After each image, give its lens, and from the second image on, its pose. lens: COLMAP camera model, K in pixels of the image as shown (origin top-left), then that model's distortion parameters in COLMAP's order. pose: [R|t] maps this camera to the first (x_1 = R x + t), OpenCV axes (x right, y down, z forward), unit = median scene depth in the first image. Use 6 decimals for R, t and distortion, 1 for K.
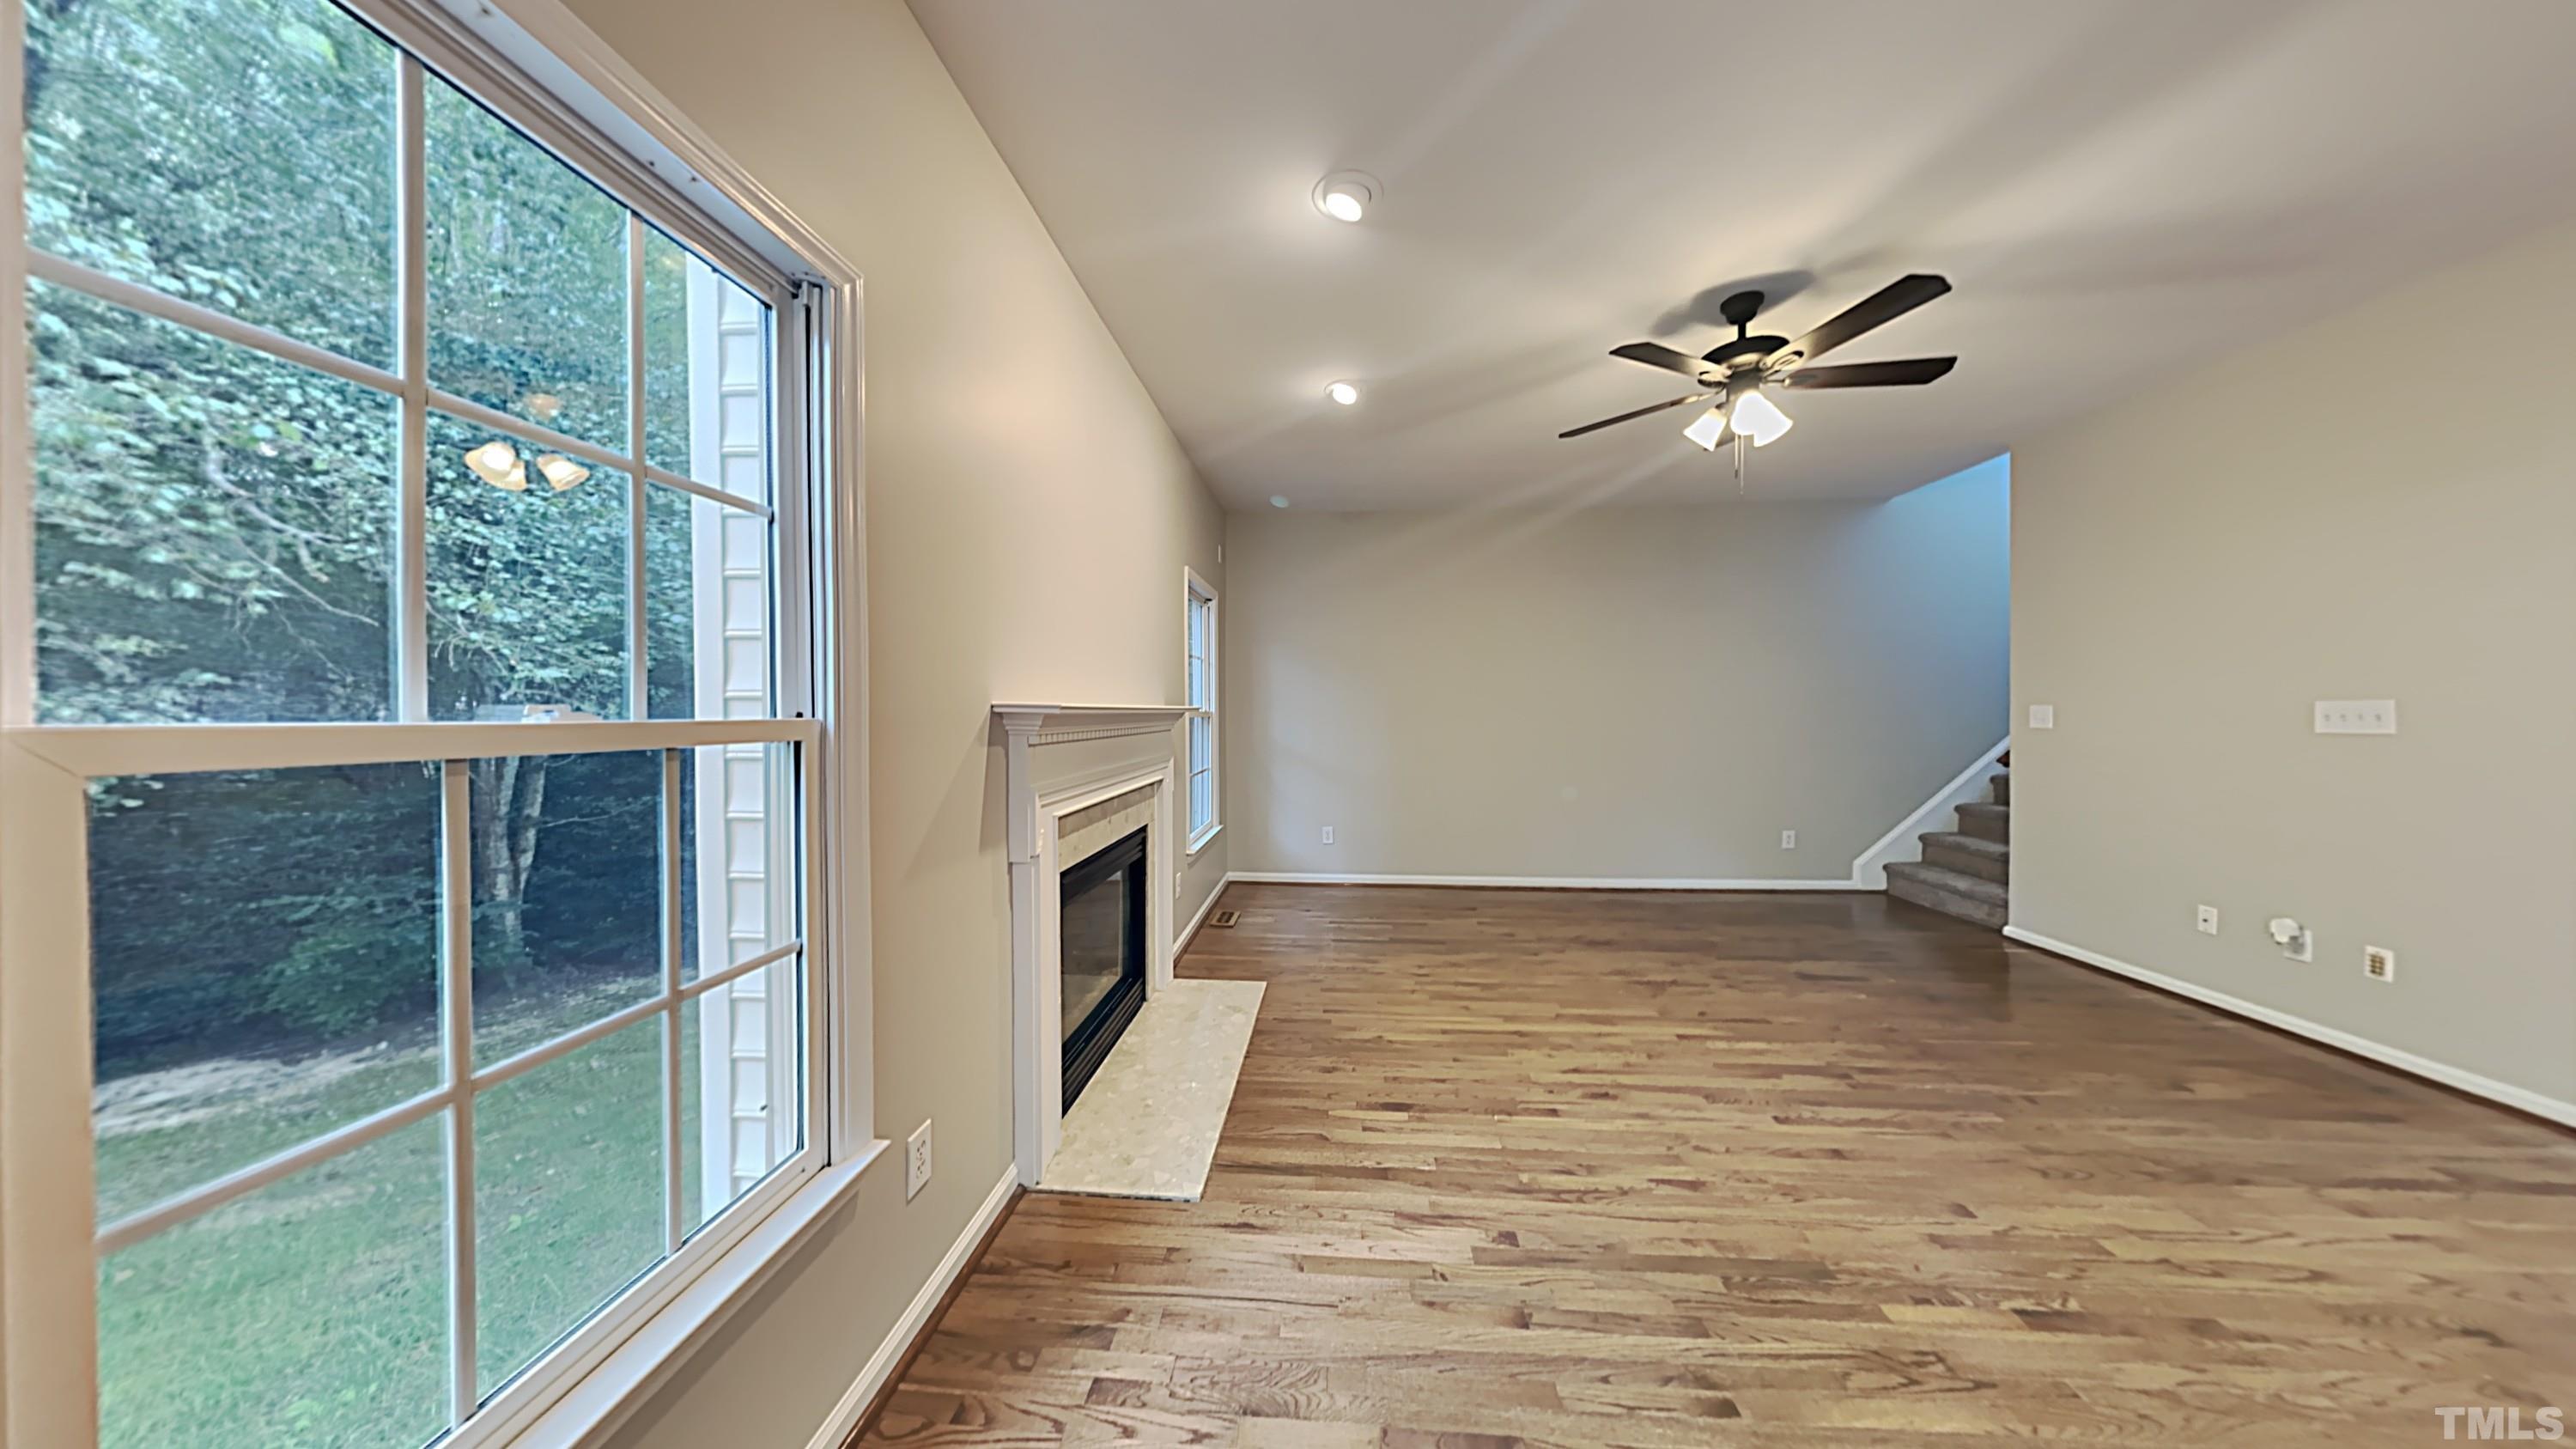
lens RADIAL K [[726.2, 0, 1289.7], [0, 726.2, 724.5], [0, 0, 1]] dist [-0.000082, 0.000030]
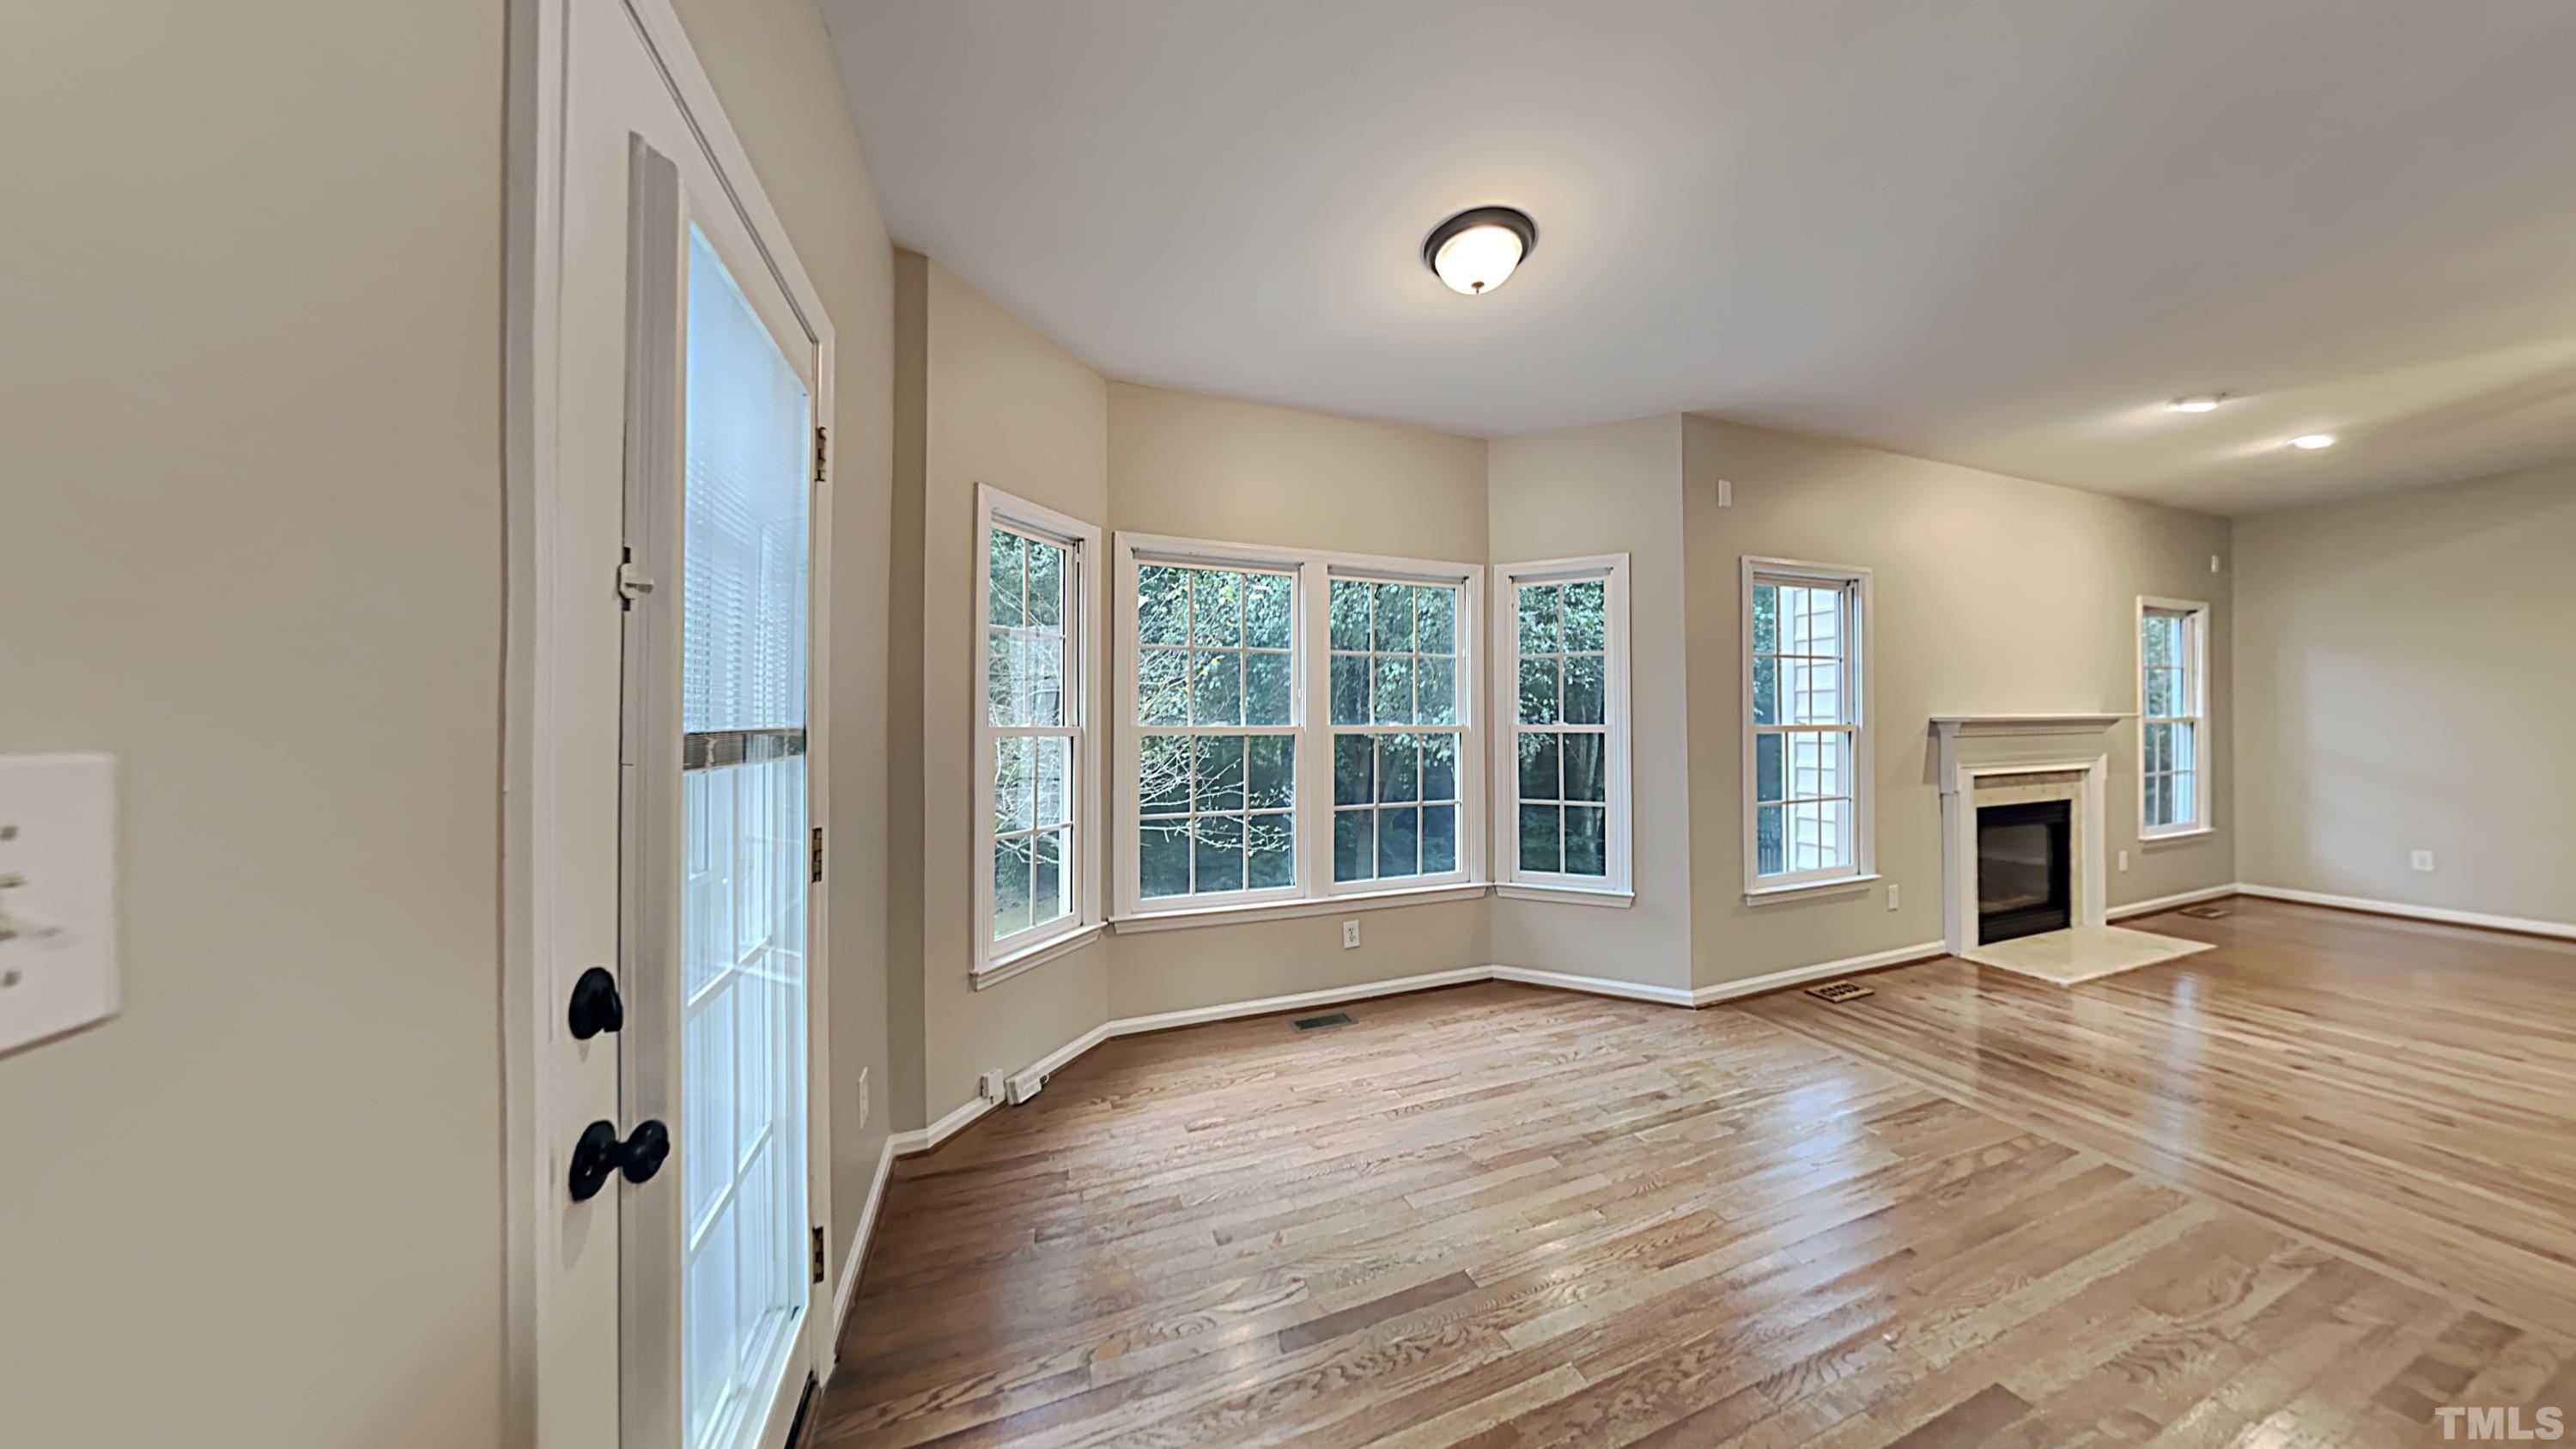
lens RADIAL K [[726.2, 0, 1289.7], [0, 726.2, 724.5], [0, 0, 1]] dist [-0.000082, 0.000030]
pose [[0.421874, 0.000776, -0.906654, 0.701312], [-0.005291, 0.999985, -0.001606, 0.005353], [0.906639, 0.005475, 0.421872, -1.545149]]
